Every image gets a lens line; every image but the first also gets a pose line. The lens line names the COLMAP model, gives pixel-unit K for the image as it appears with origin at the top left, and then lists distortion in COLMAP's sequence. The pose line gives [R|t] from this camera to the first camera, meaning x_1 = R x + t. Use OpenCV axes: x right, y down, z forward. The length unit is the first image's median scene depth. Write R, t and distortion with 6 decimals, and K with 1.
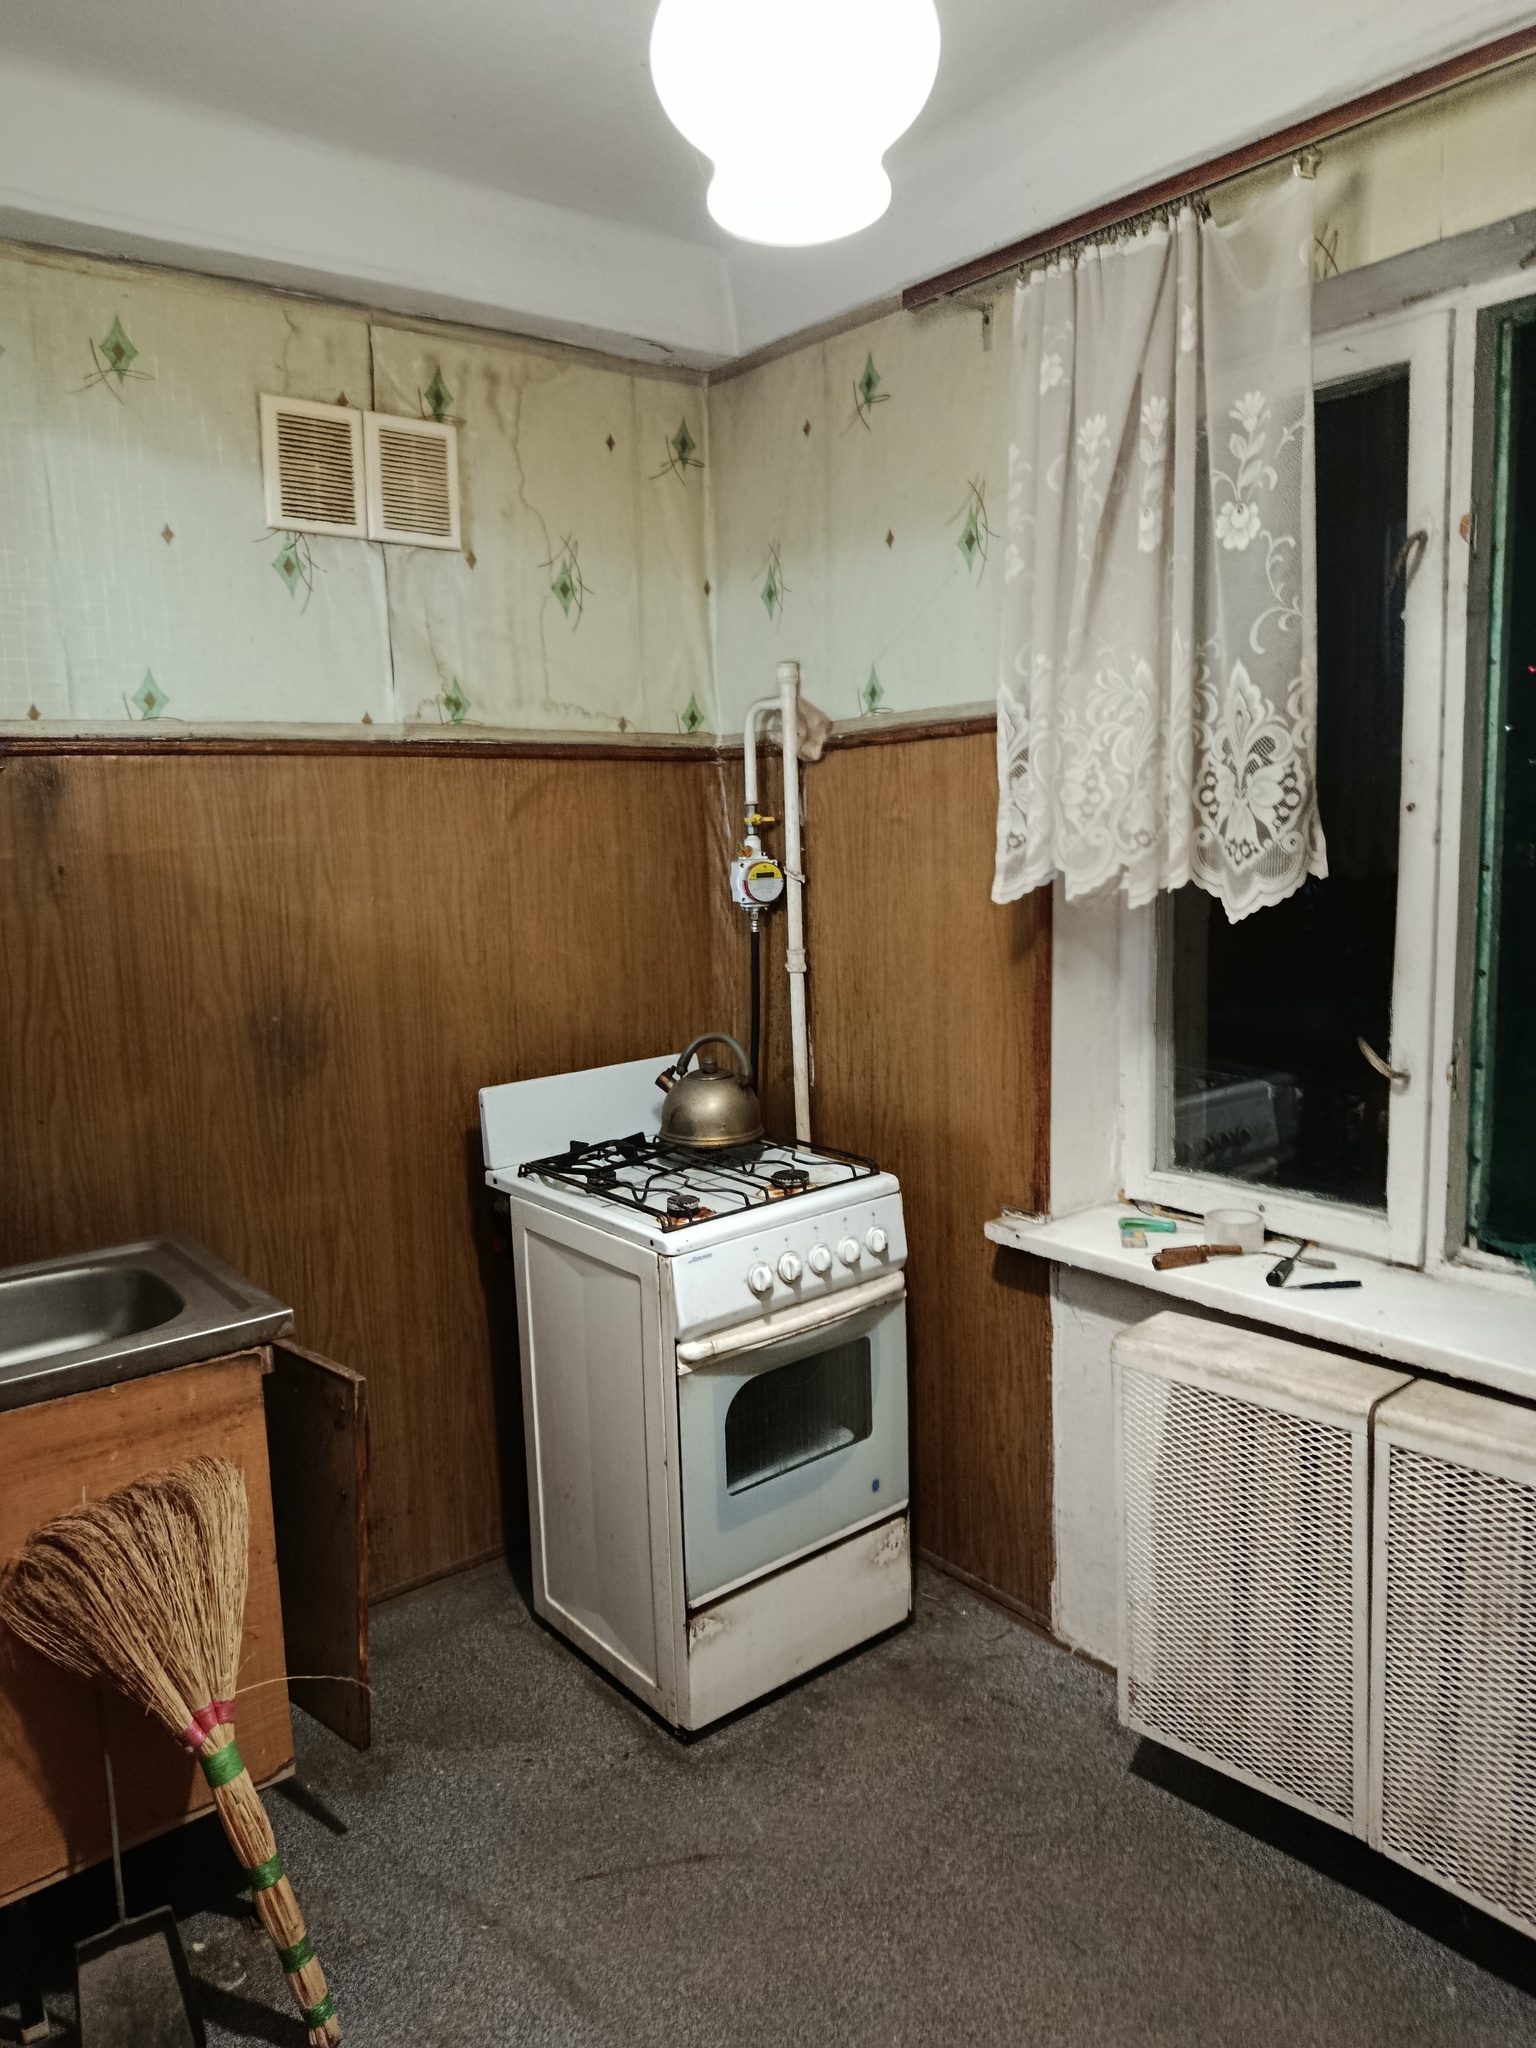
lens RADIAL K [[1400.2, 0, 786.6], [0, 1400.2, 1024.7], [0, 0, 1]] dist [0.058852, -0.081135]
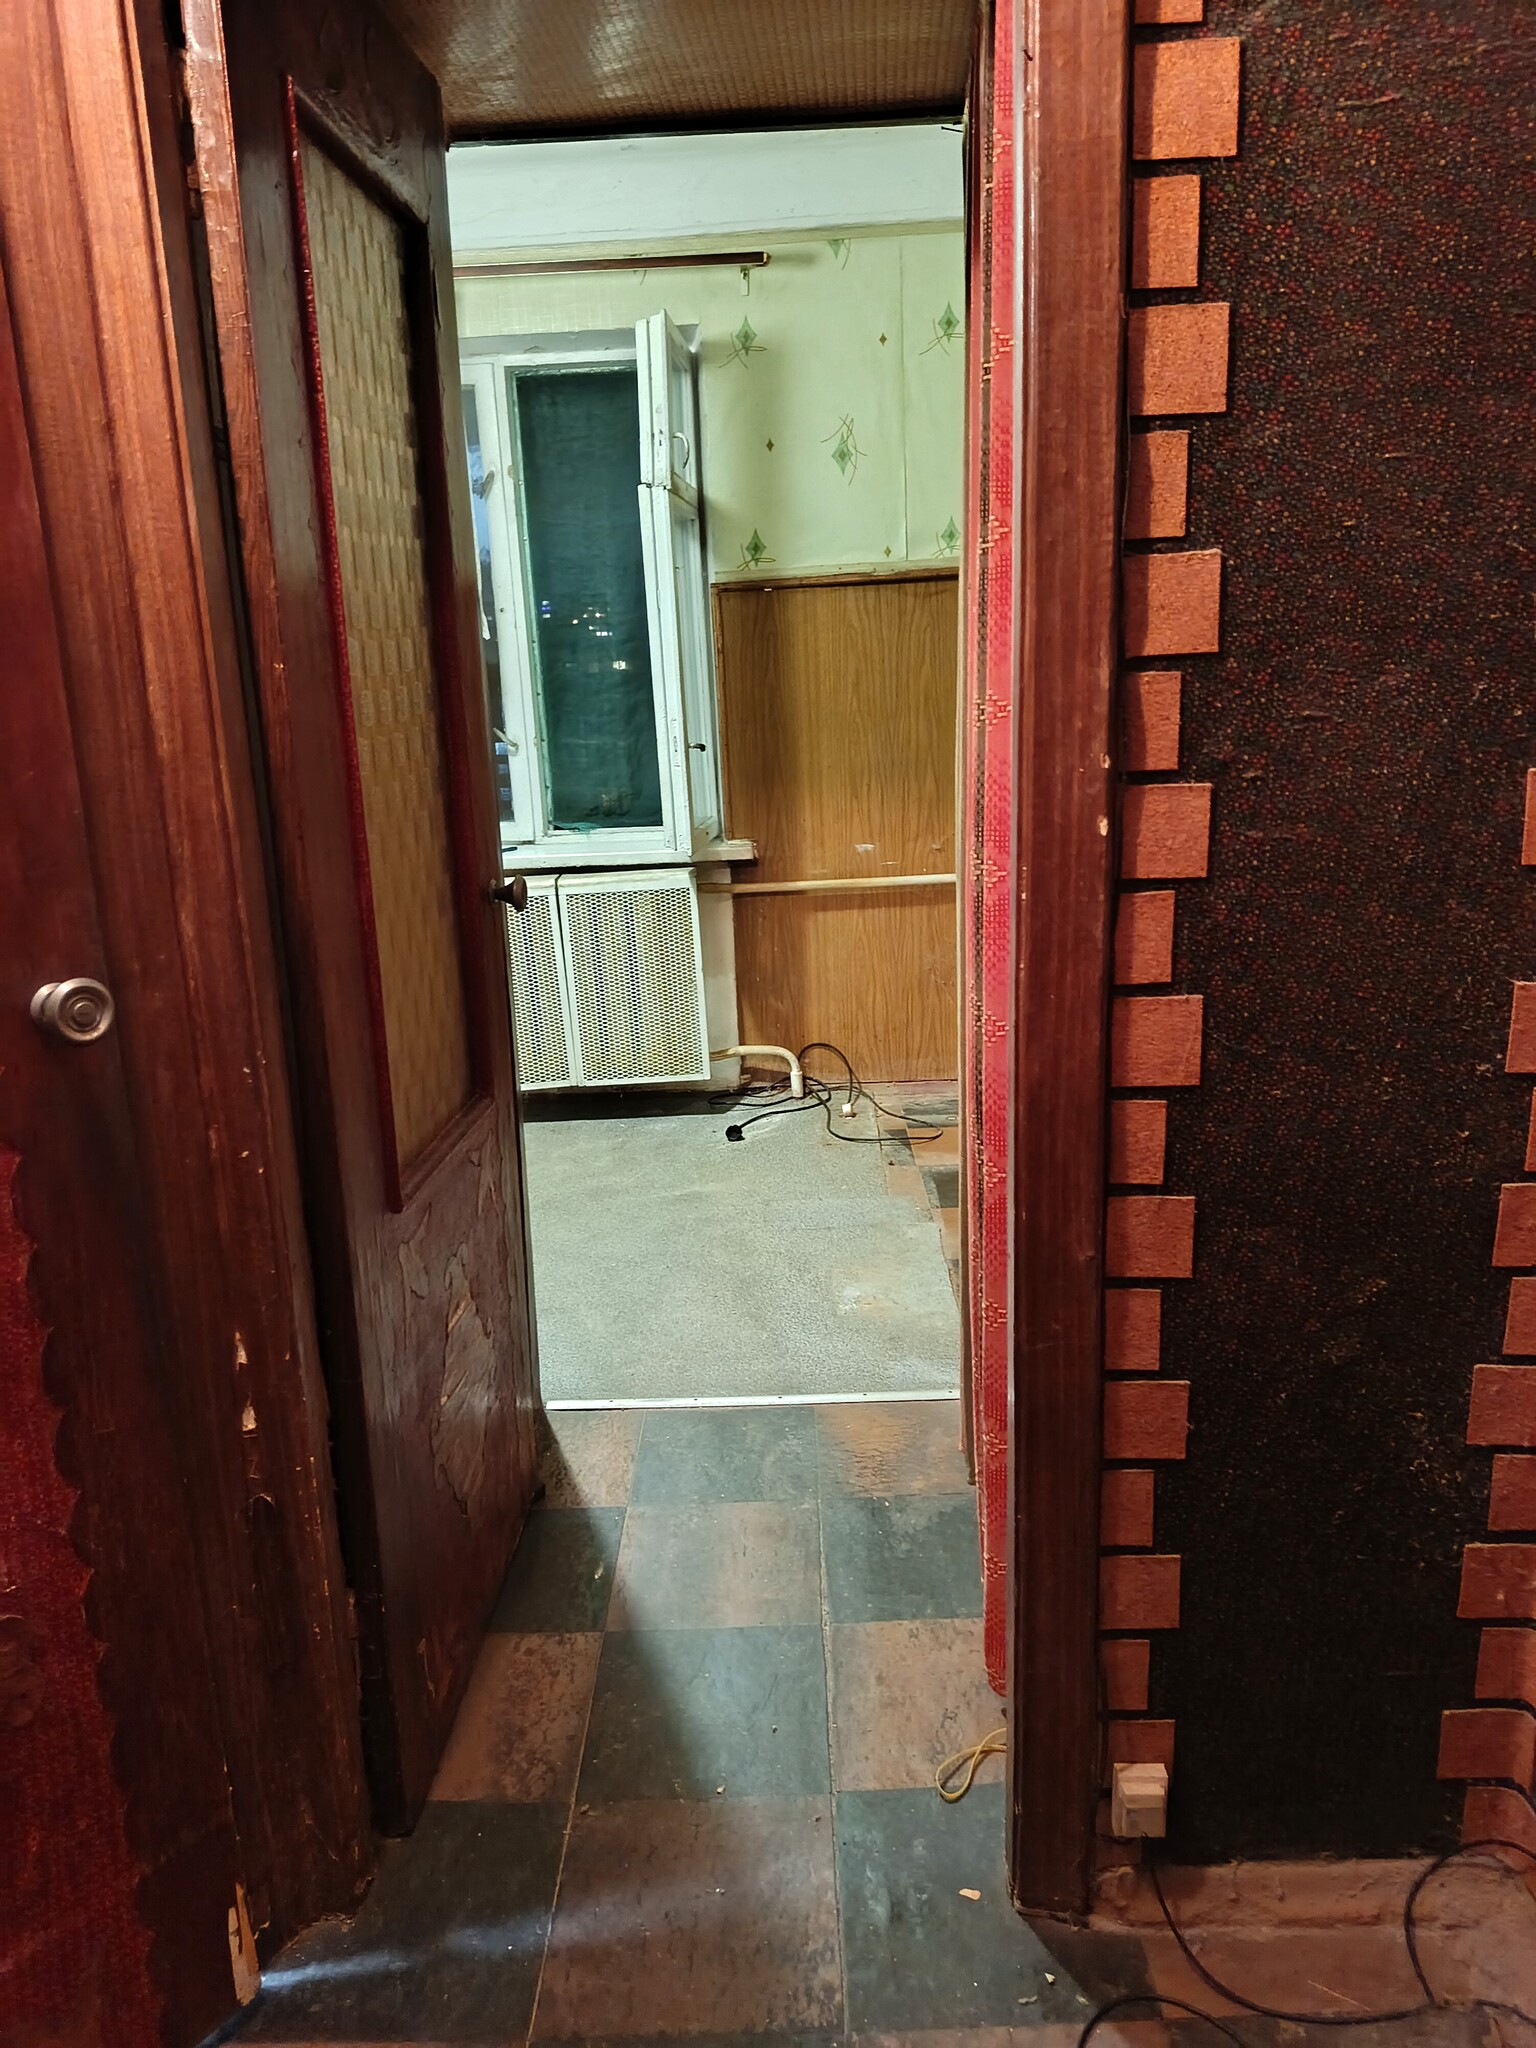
lens RADIAL K [[1400.2, 0, 754.1], [0, 1400.2, 1019.5], [0, 0, 1]] dist [0.058852, -0.081135]
pose [[0.649196, -0.174904, 0.740238, -0.839417], [0.133998, 0.984281, 0.115049, 0.219309], [-0.748725, 0.024501, 0.662428, -0.547834]]
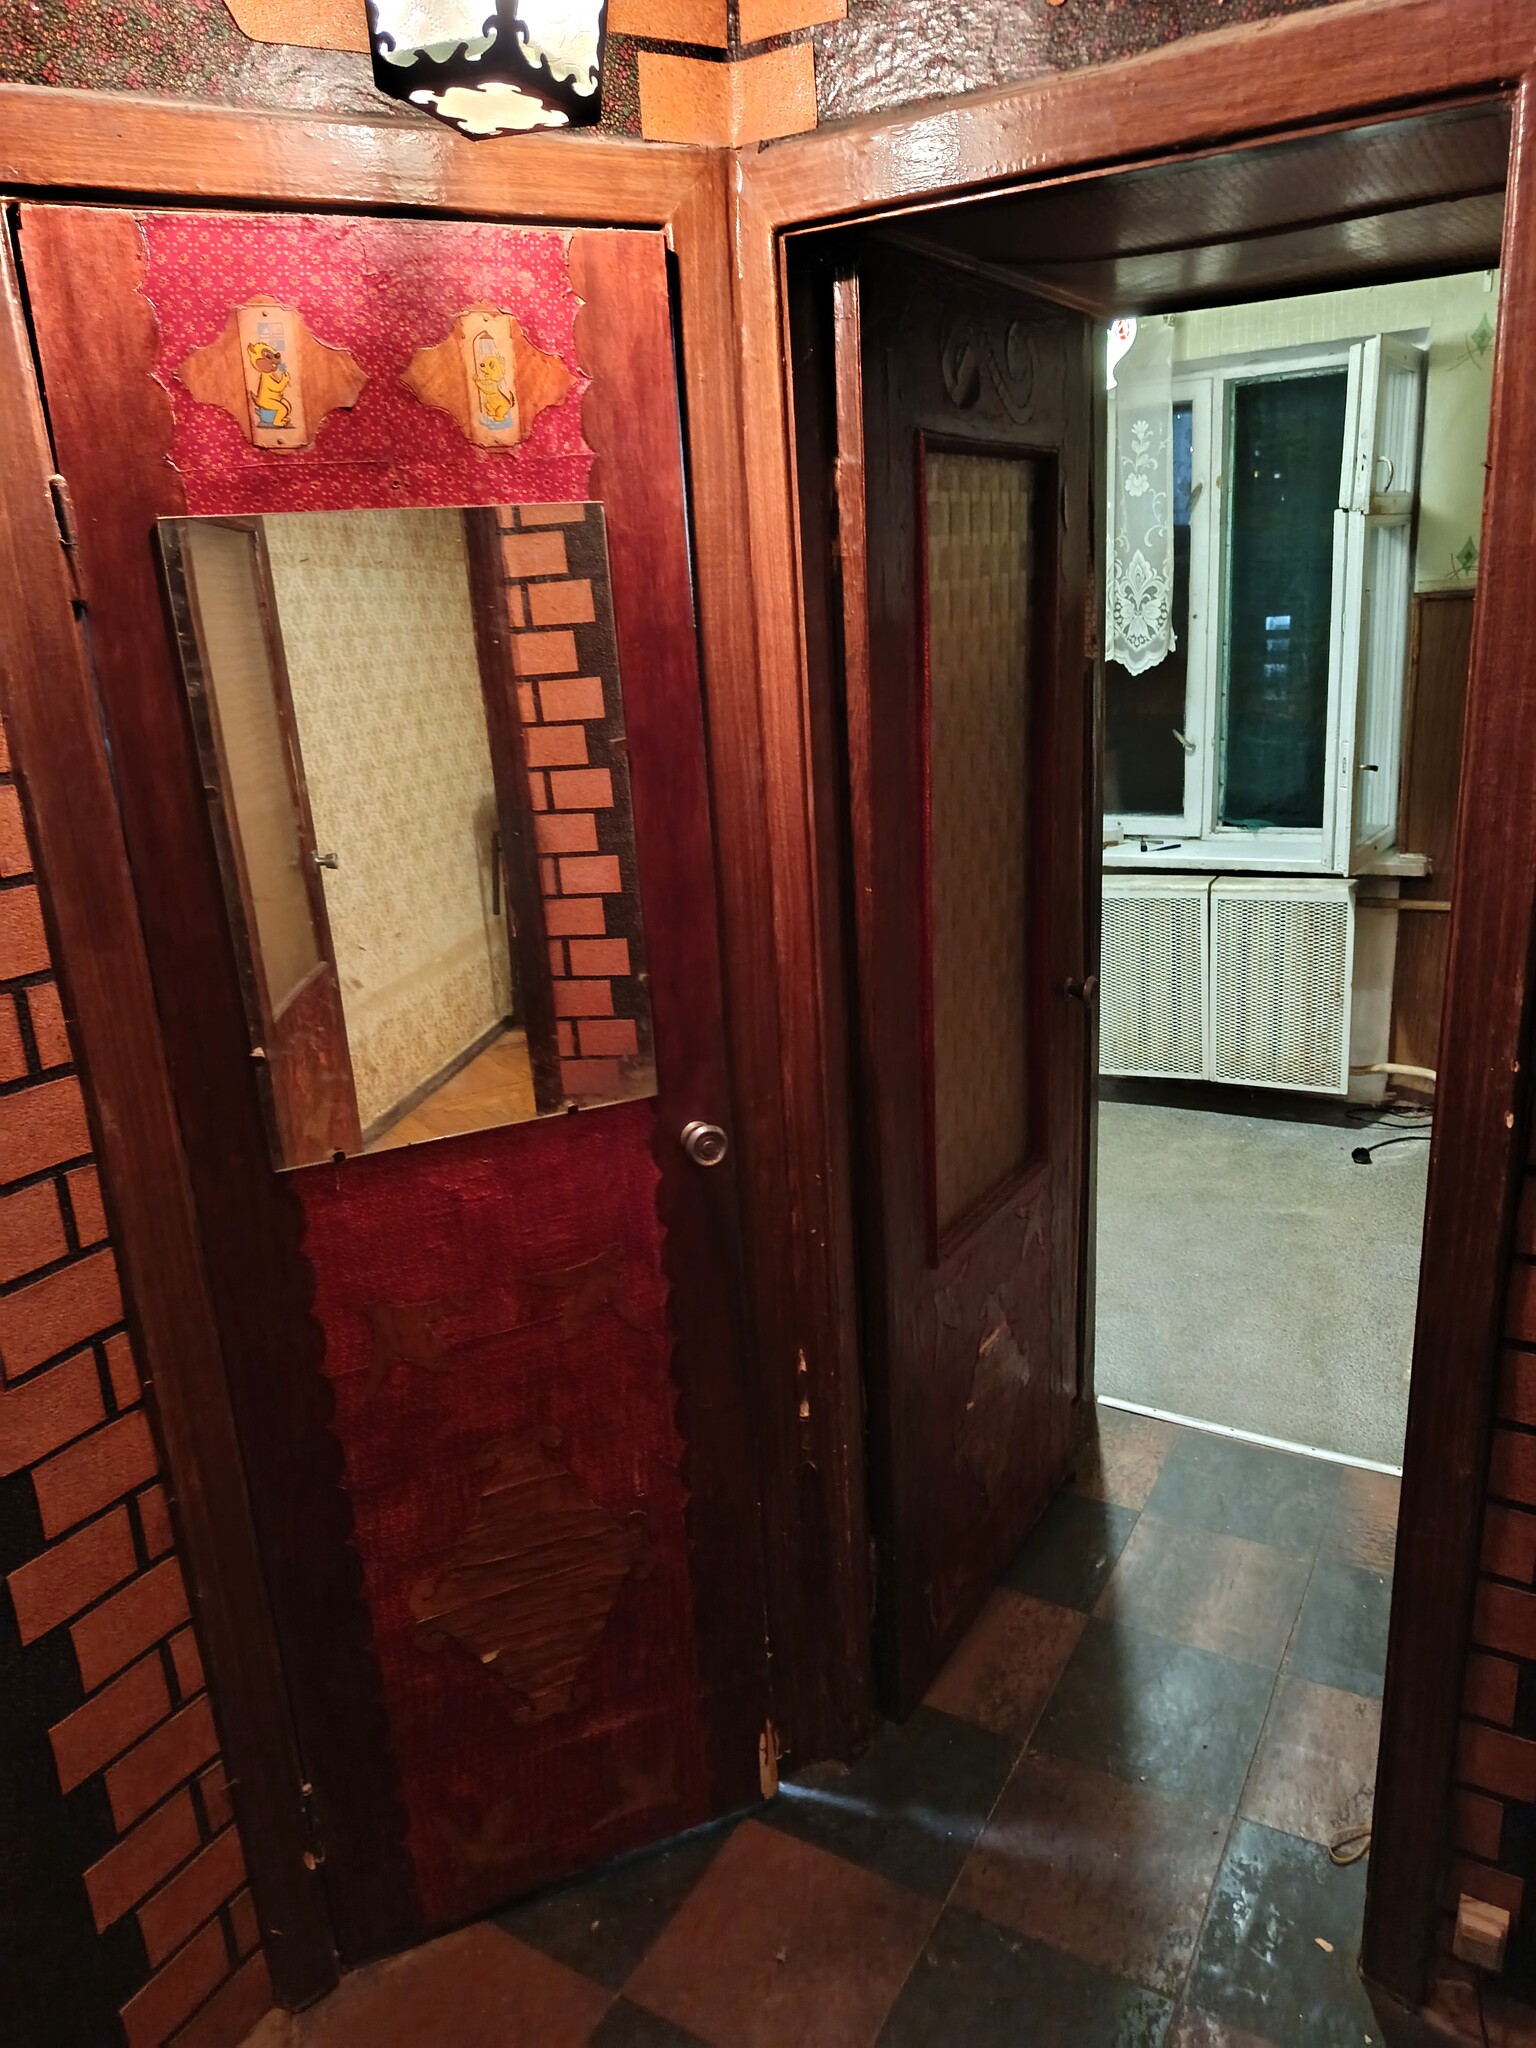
lens RADIAL K [[1400.2, 0, 772.4], [0, 1400.2, 1012.7], [0, 0, 1]] dist [0.058852, -0.081135]
pose [[0.936092, -0.128003, 0.327638, -0.828755], [0.085328, 0.986251, 0.141523, 0.071416], [-0.341248, -0.104522, 0.934144, -0.742162]]
